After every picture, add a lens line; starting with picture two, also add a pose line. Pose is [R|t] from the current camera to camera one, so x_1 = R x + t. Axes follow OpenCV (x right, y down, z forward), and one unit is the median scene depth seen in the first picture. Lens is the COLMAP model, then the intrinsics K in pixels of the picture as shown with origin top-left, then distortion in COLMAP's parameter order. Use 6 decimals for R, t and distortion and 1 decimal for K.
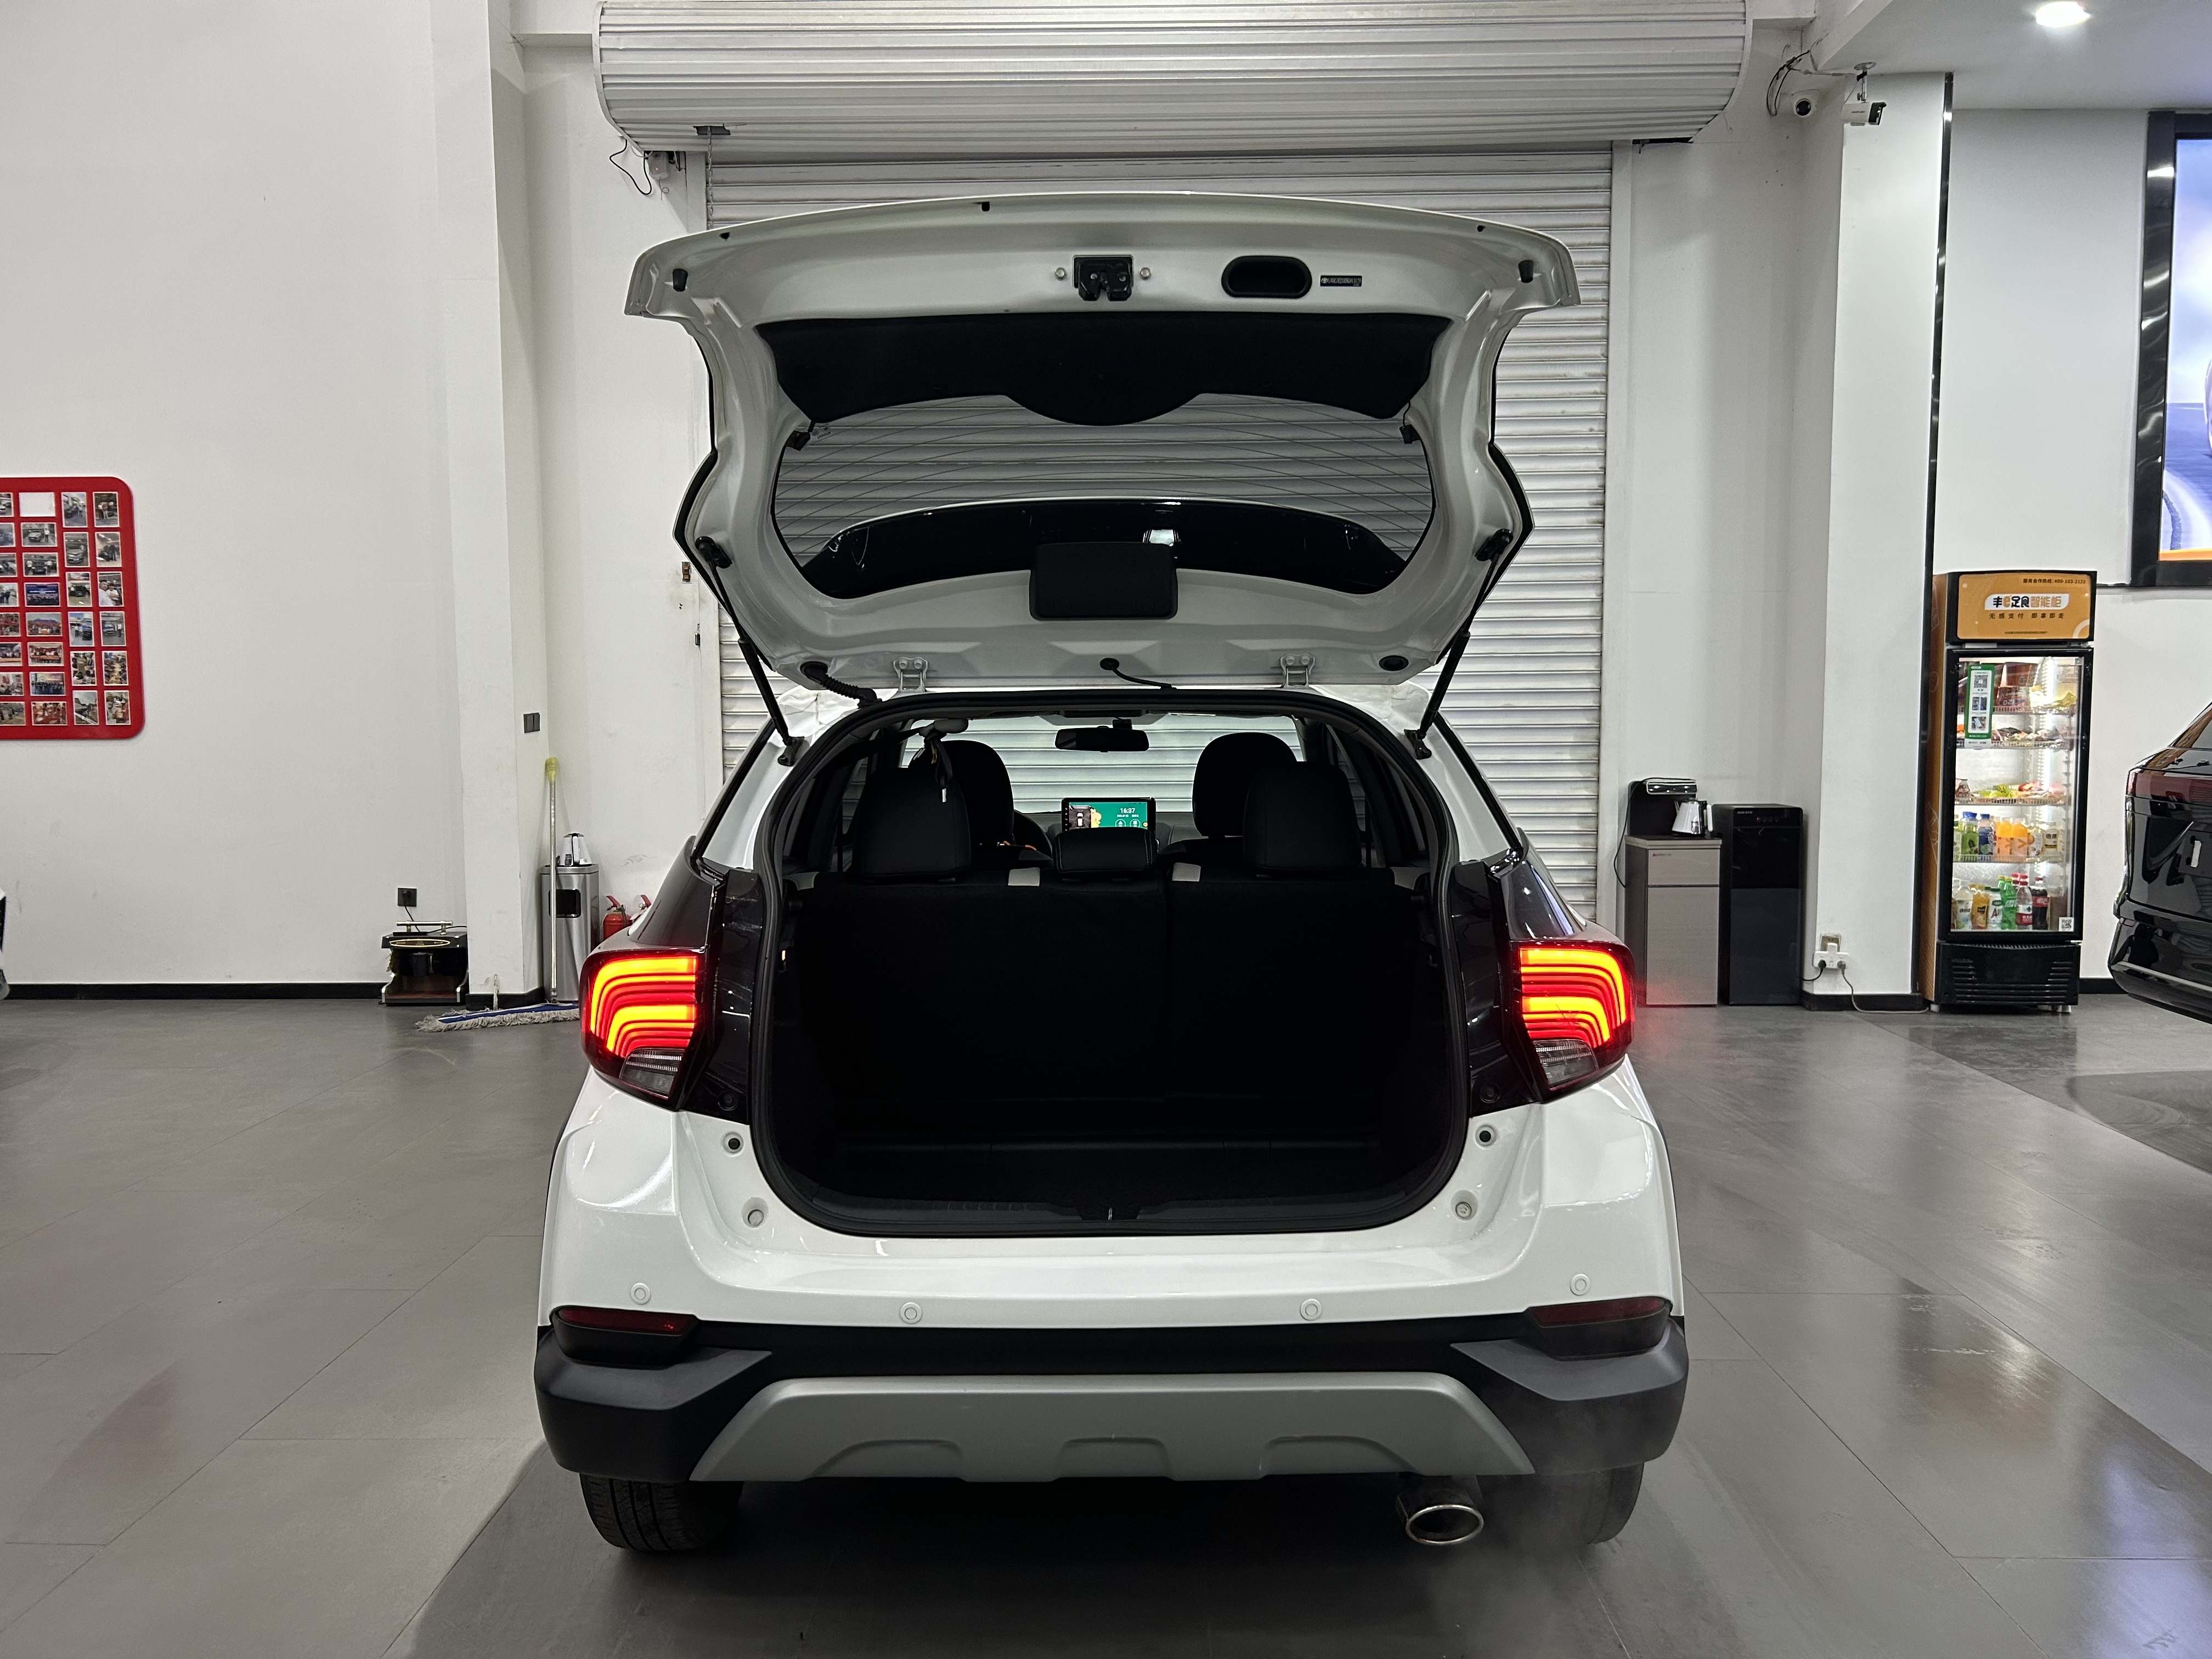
lens RADIAL K [[1669.7, 0, 1102.4], [0, 1669.7, 831.8], [0, 0, 1]] dist [0.050320, -0.045231]
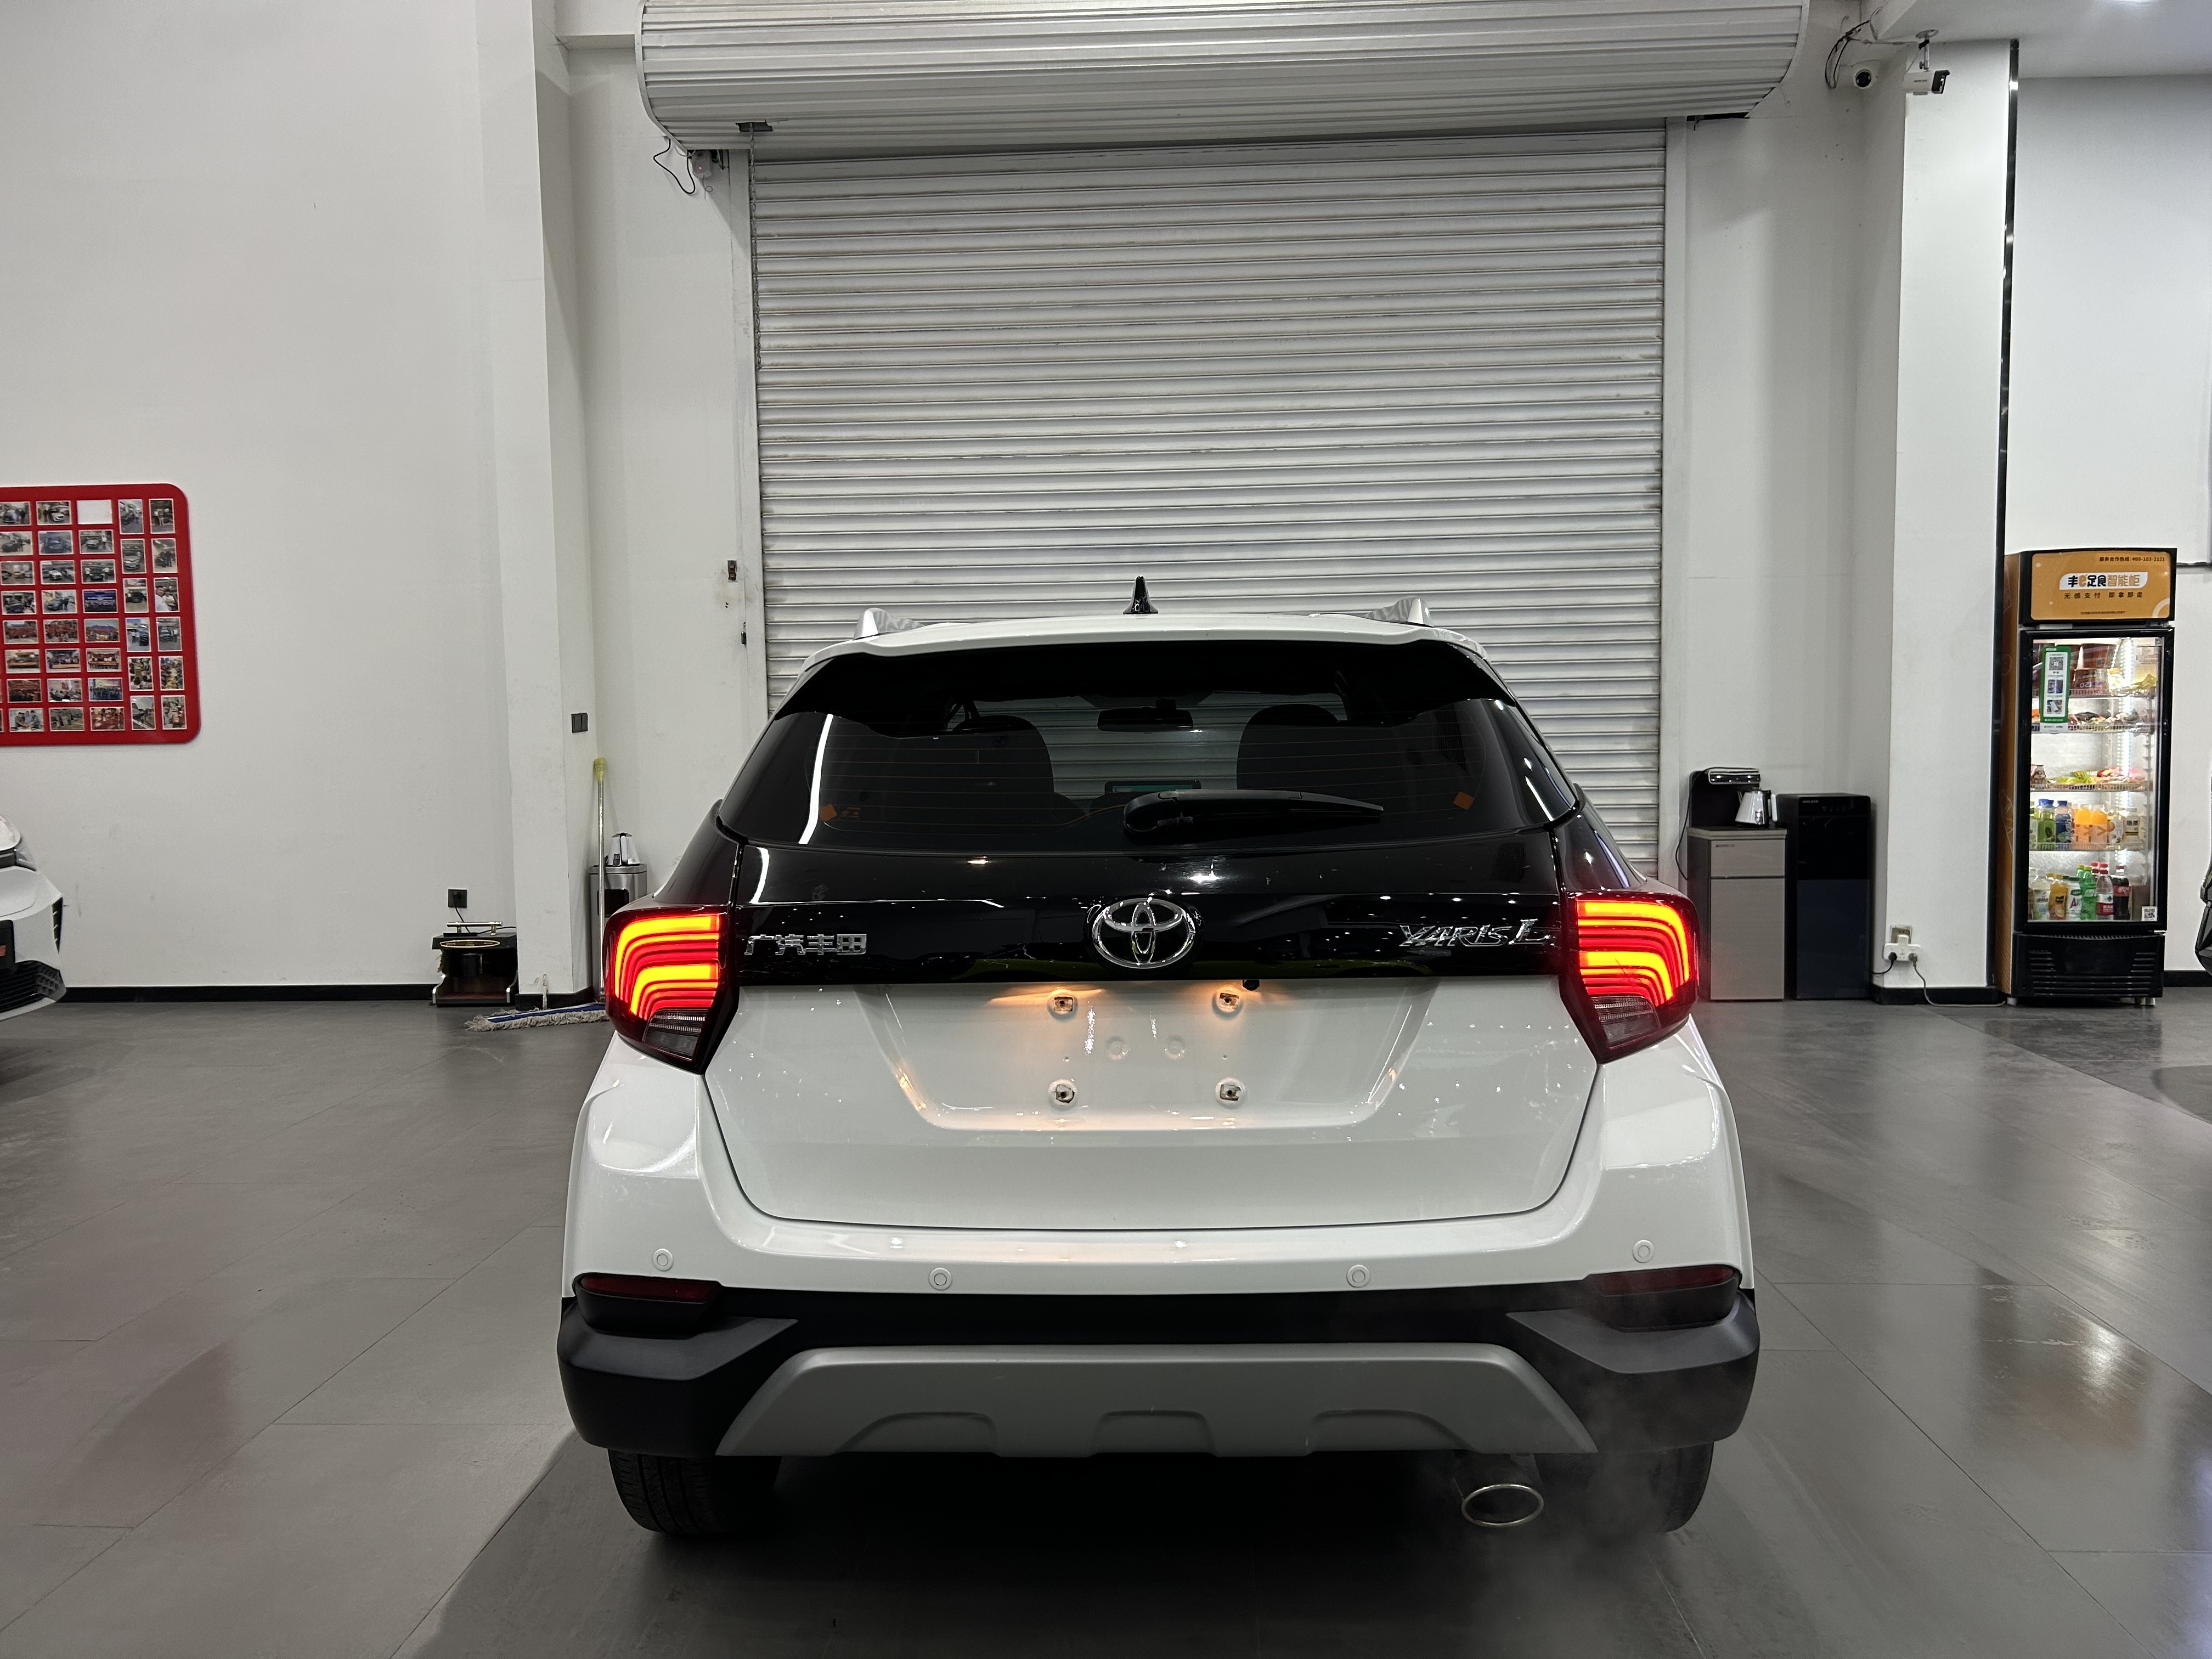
lens RADIAL K [[1669.7, 0, 1101.6], [0, 1669.7, 834.2], [0, 0, 1]] dist [0.050320, -0.045231]
pose [[0.999422, -0.008143, -0.032994, 0.003582], [0.007899, 0.999941, -0.007506, 0.011885], [0.033054, 0.007241, 0.999427, 0.012257]]
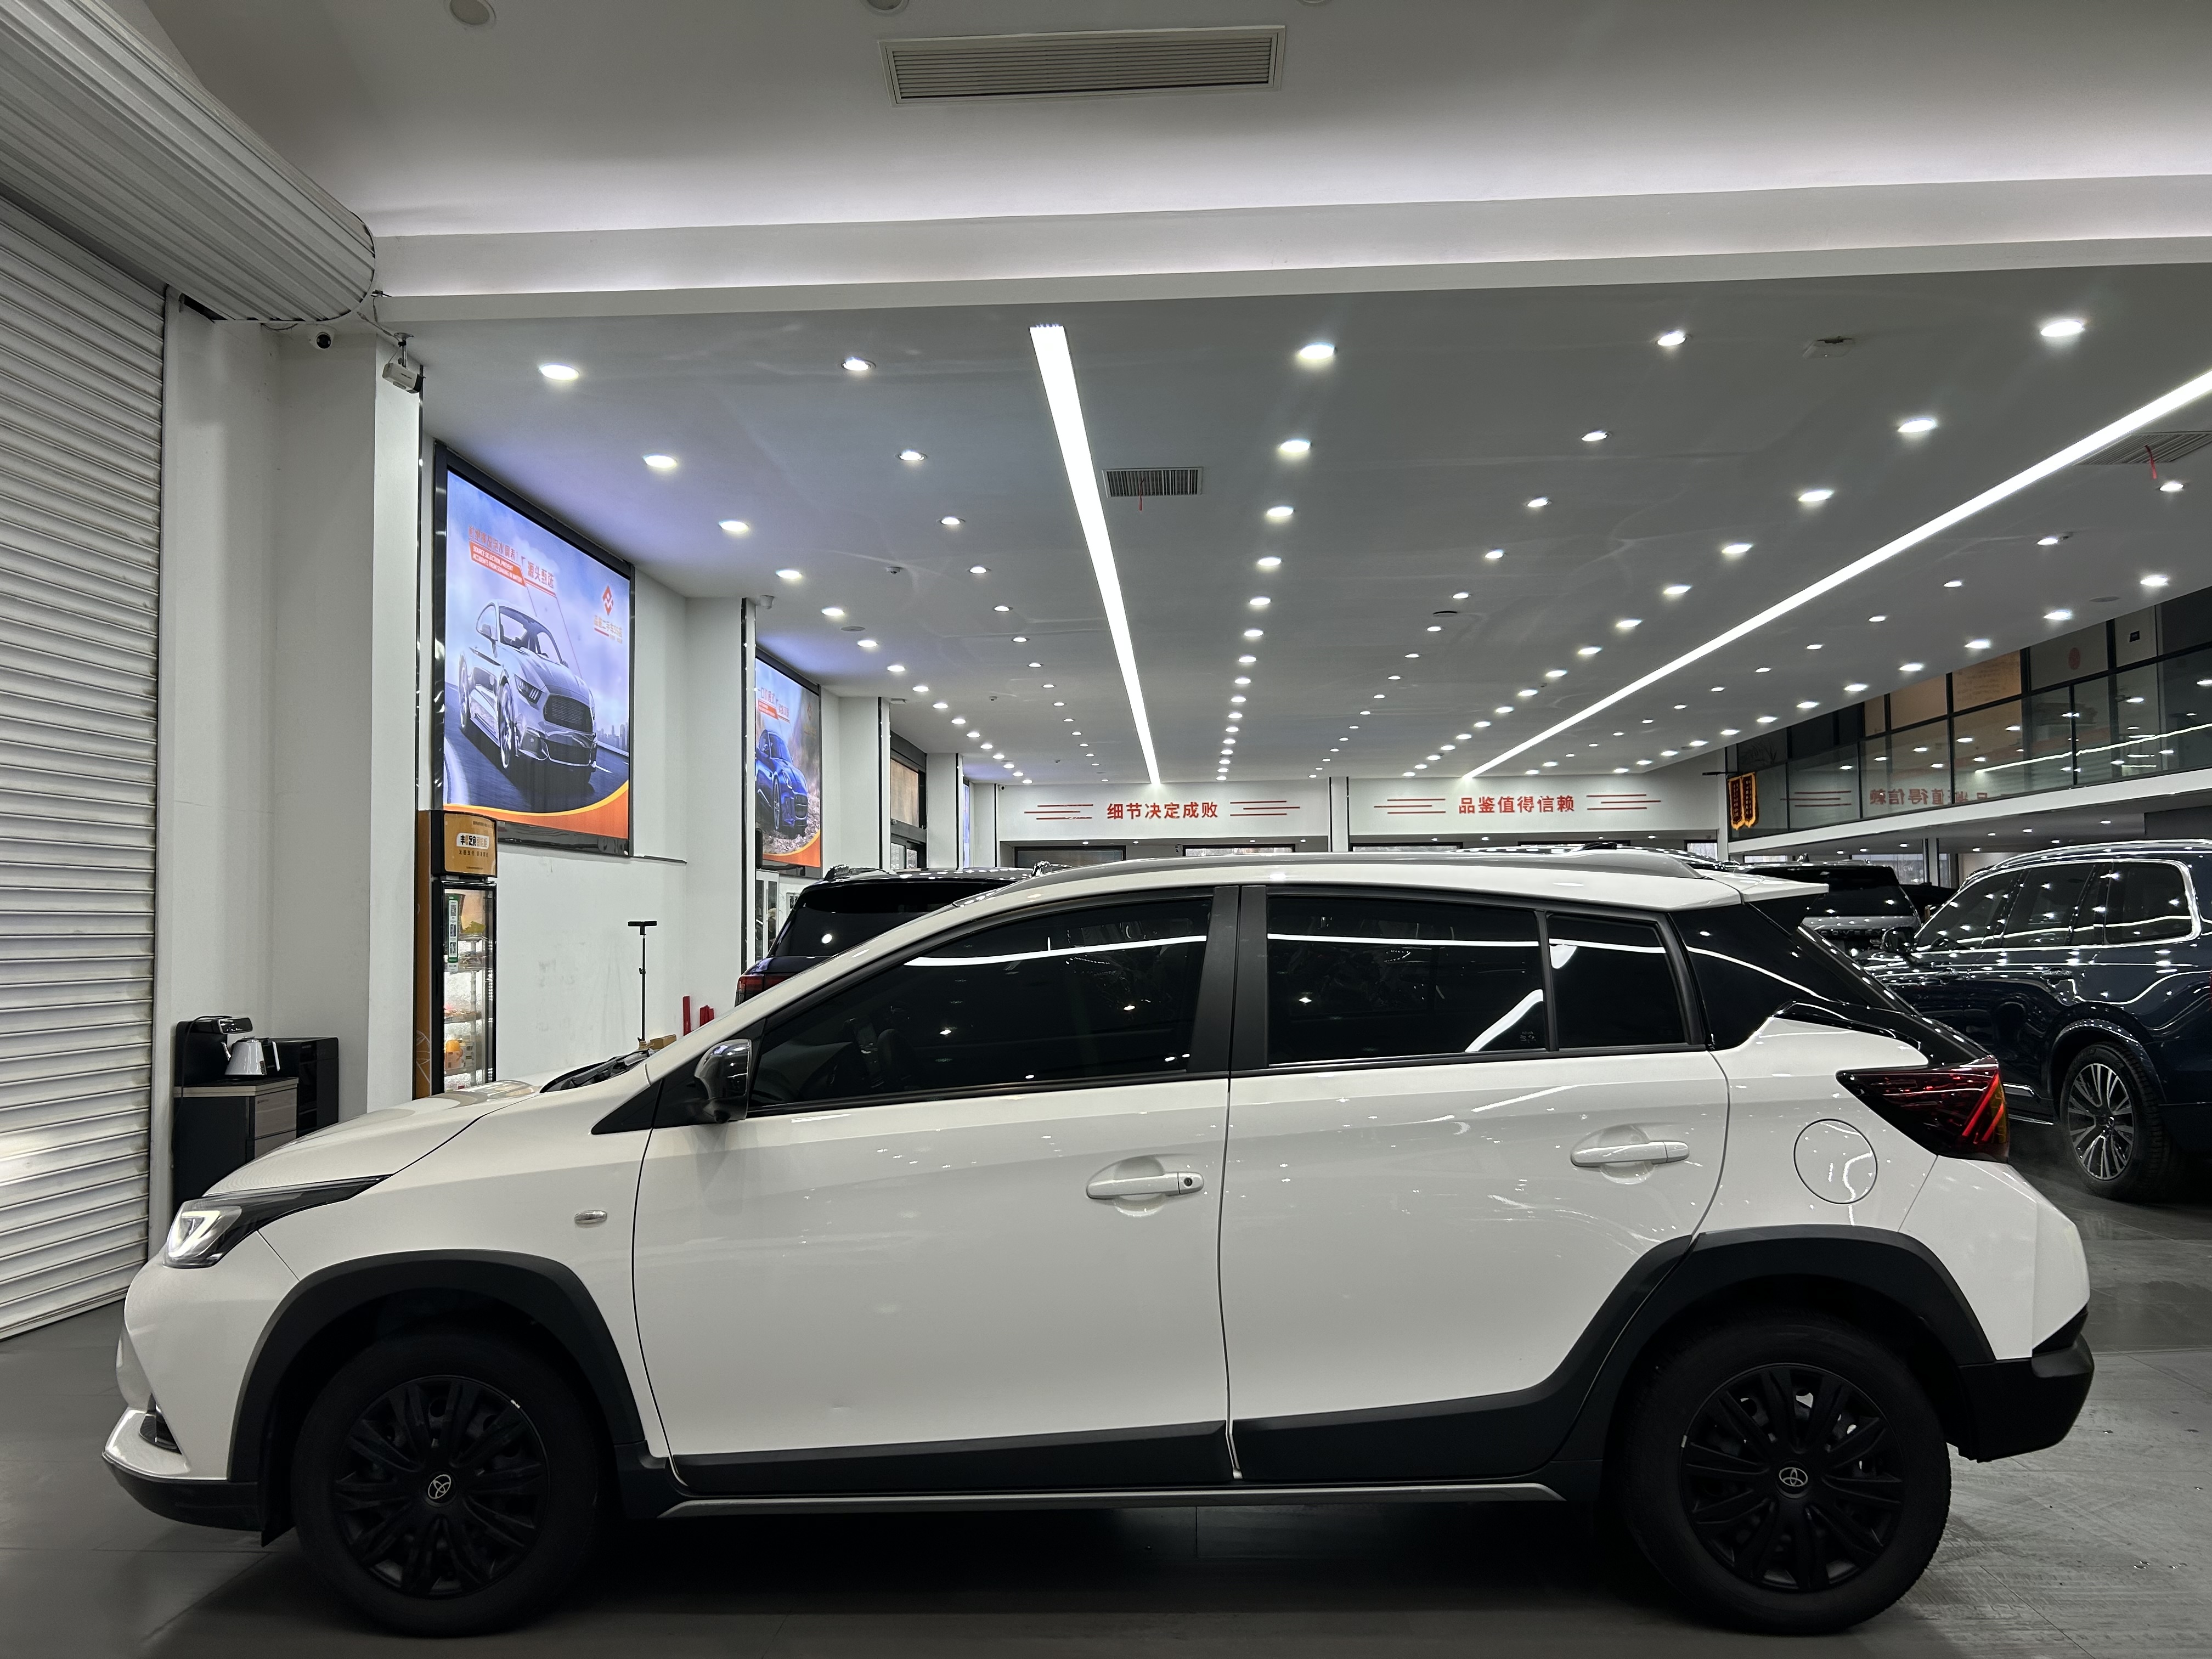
lens RADIAL K [[1669.7, 0, 1103.8], [0, 1669.7, 836.5], [0, 0, 1]] dist [0.050320, -0.045231]
pose [[0.033056, 0.059218, 0.997698, -0.560232], [0.088928, 0.994110, -0.061951, -0.031517], [-0.995489, 0.090771, 0.027595, 0.542193]]
